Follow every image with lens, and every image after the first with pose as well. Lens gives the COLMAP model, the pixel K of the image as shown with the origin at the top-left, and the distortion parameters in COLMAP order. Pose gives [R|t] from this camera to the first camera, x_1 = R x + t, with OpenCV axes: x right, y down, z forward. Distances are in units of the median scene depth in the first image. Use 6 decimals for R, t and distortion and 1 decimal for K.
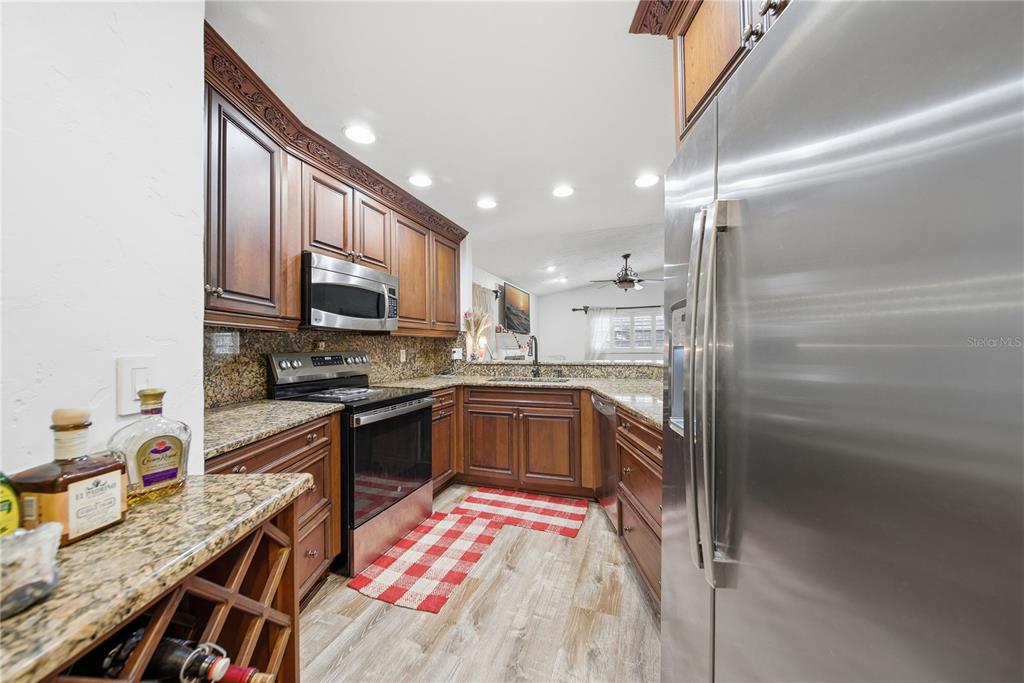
lens RADIAL K [[373.9, 0, 512.0], [0, 373.9, 341.5], [0, 0, 1]] dist [0.000940, 0.000008]
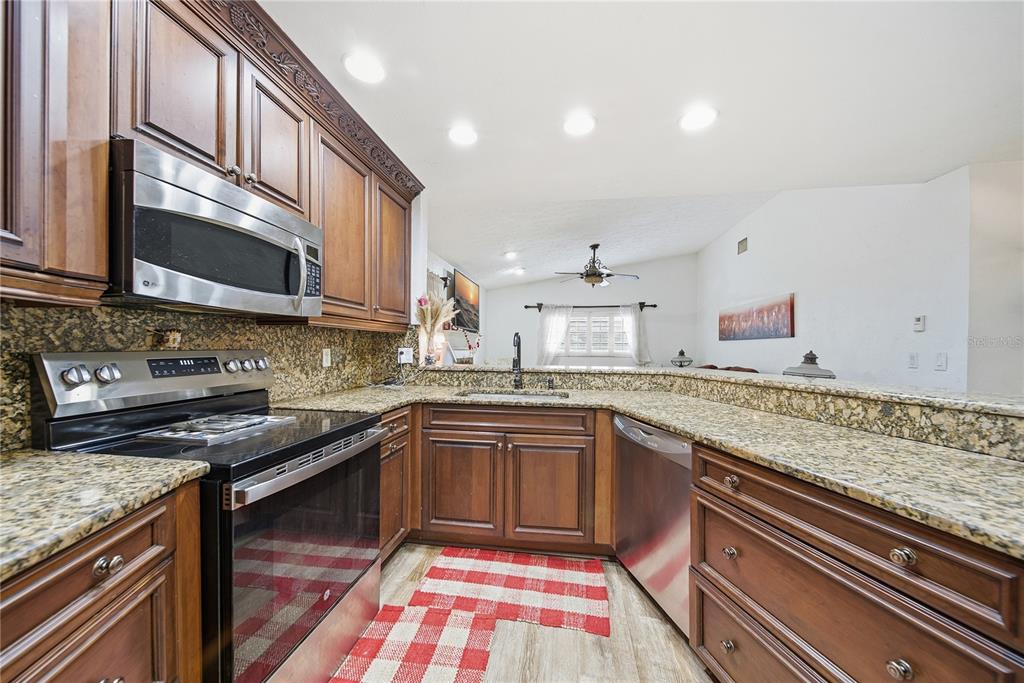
lens RADIAL K [[383.9, 0, 511.9], [0, 383.9, 352.6], [0, 0, 1]] dist [-0.000467, -0.000214]
pose [[0.981955, 0.014561, 0.188554, -0.113701], [-0.019557, 0.999505, 0.024663, 0.006260], [-0.188101, -0.027905, 0.981753, 0.311912]]
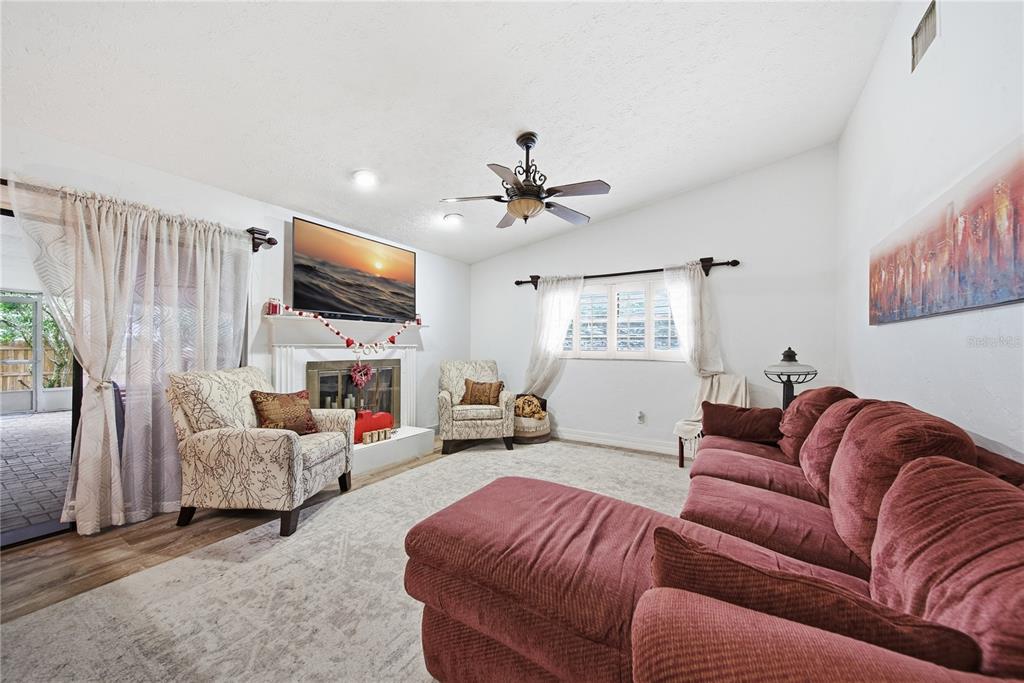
lens RADIAL K [[373.9, 0, 512.0], [0, 373.9, 341.5], [0, 0, 1]] dist [0.000940, 0.000008]
pose [[0.975971, 0.014623, -0.217409, 0.839310], [-0.012891, 0.999873, 0.009379, 0.007708], [0.217519, -0.006351, 0.976035, 1.228370]]
